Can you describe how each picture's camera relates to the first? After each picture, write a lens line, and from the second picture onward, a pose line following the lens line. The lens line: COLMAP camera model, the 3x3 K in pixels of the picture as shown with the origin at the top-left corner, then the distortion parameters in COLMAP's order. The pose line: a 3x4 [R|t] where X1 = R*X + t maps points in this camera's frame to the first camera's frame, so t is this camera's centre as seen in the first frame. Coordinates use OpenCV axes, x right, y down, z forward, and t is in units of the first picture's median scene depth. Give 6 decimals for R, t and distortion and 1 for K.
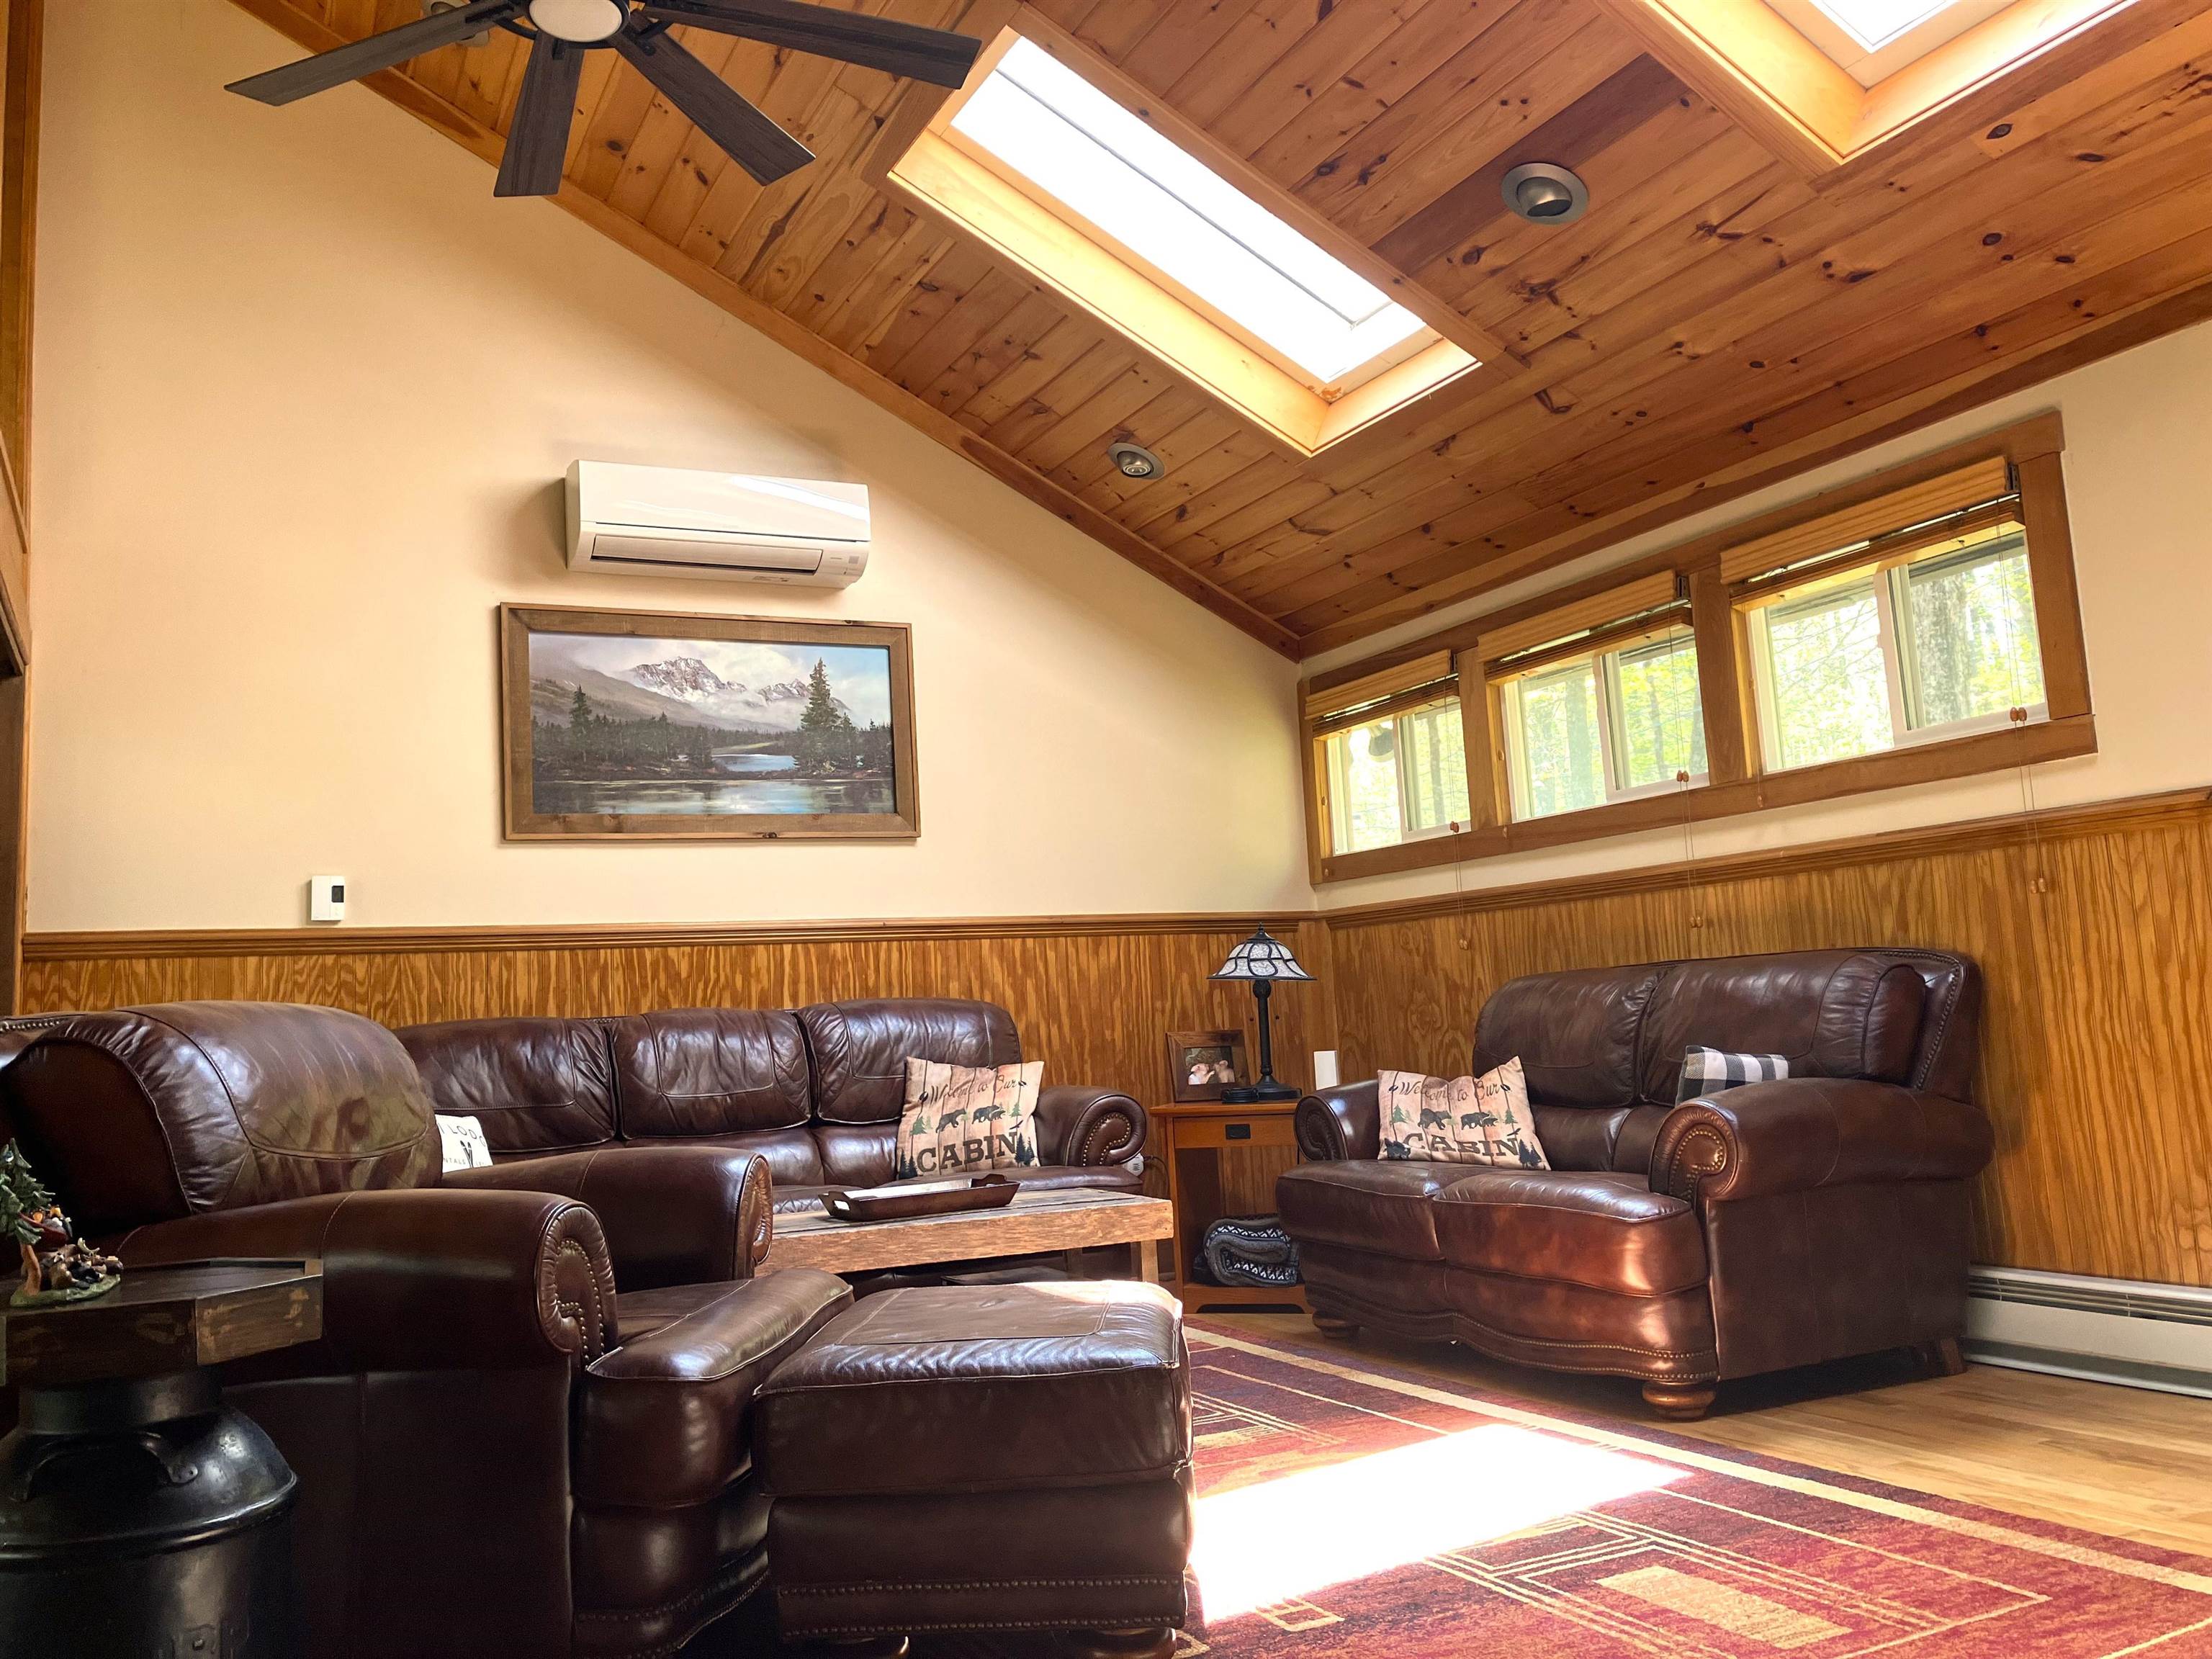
lens RADIAL K [[1815.2, 0, 1100.7], [0, 1815.2, 821.7], [0, 0, 1]] dist [-0.008265, -0.007879]
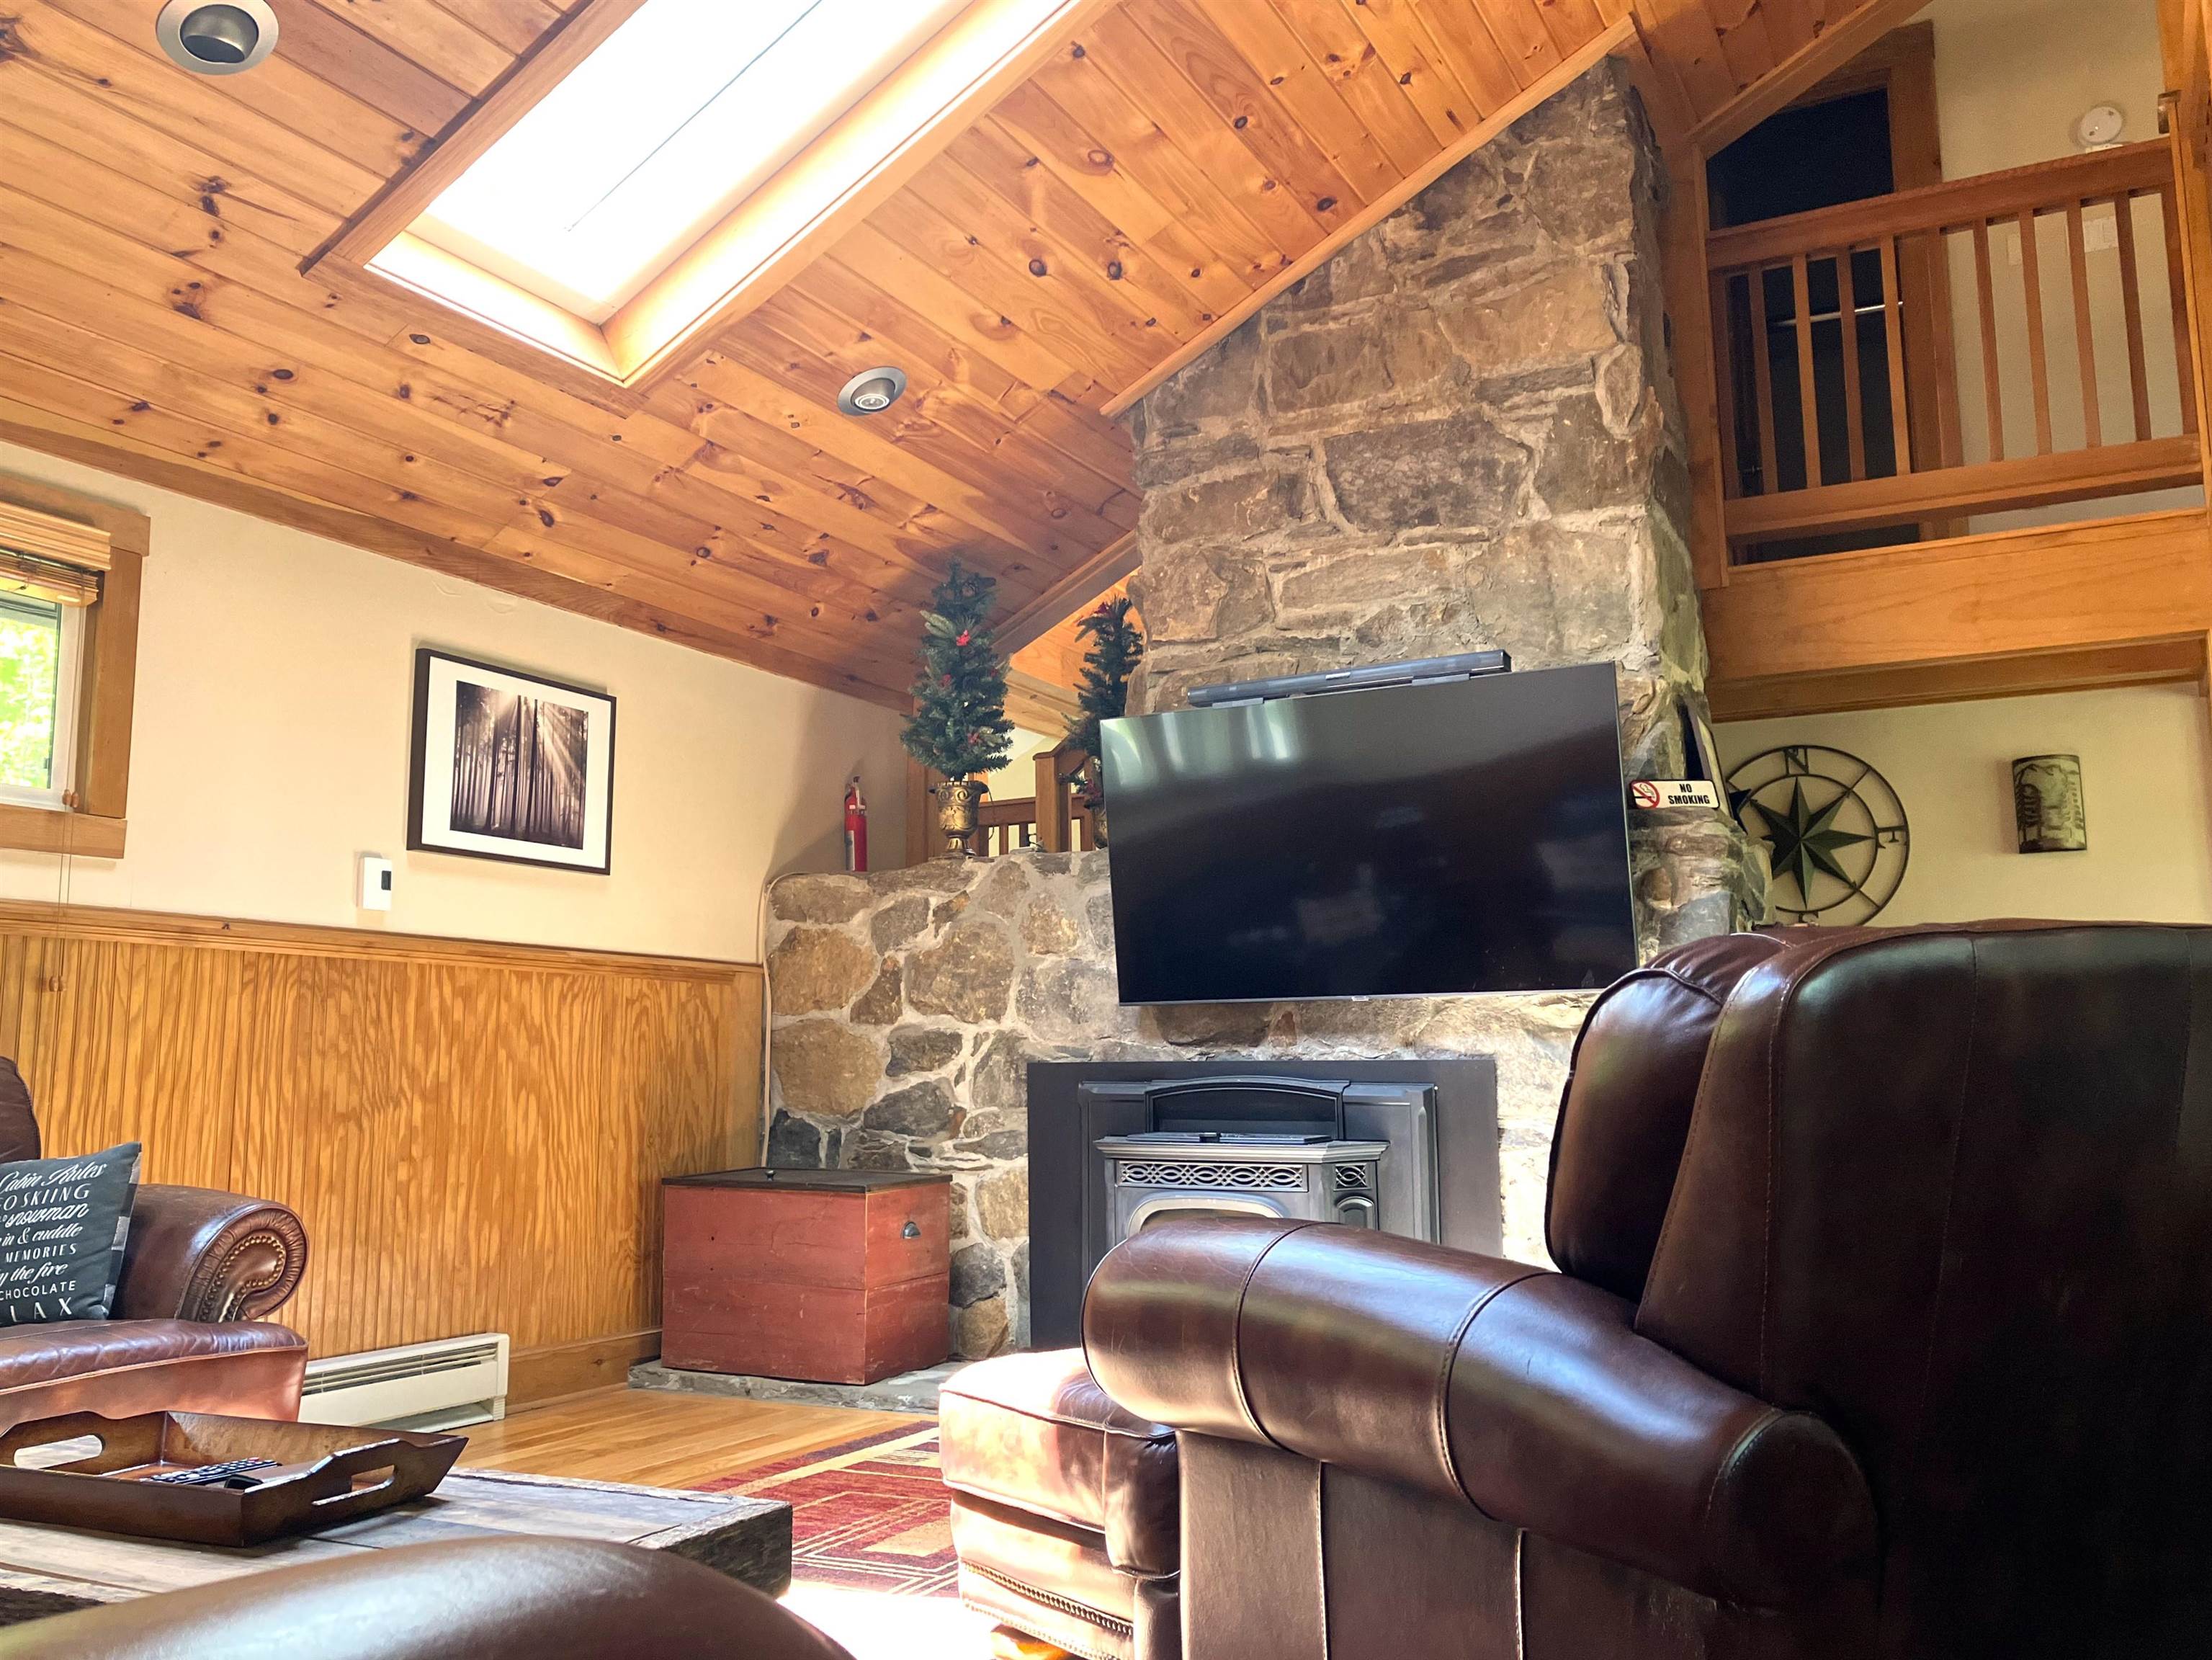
lens RADIAL K [[1815.5, 0, 1103.0], [0, 1815.5, 824.7], [0, 0, 1]] dist [-0.008265, -0.007879]
pose [[-0.588614, 0.166007, 0.791186, -0.572942], [-0.056768, 0.967785, -0.245294, 0.160913], [-0.806419, -0.189297, -0.560228, 1.150404]]
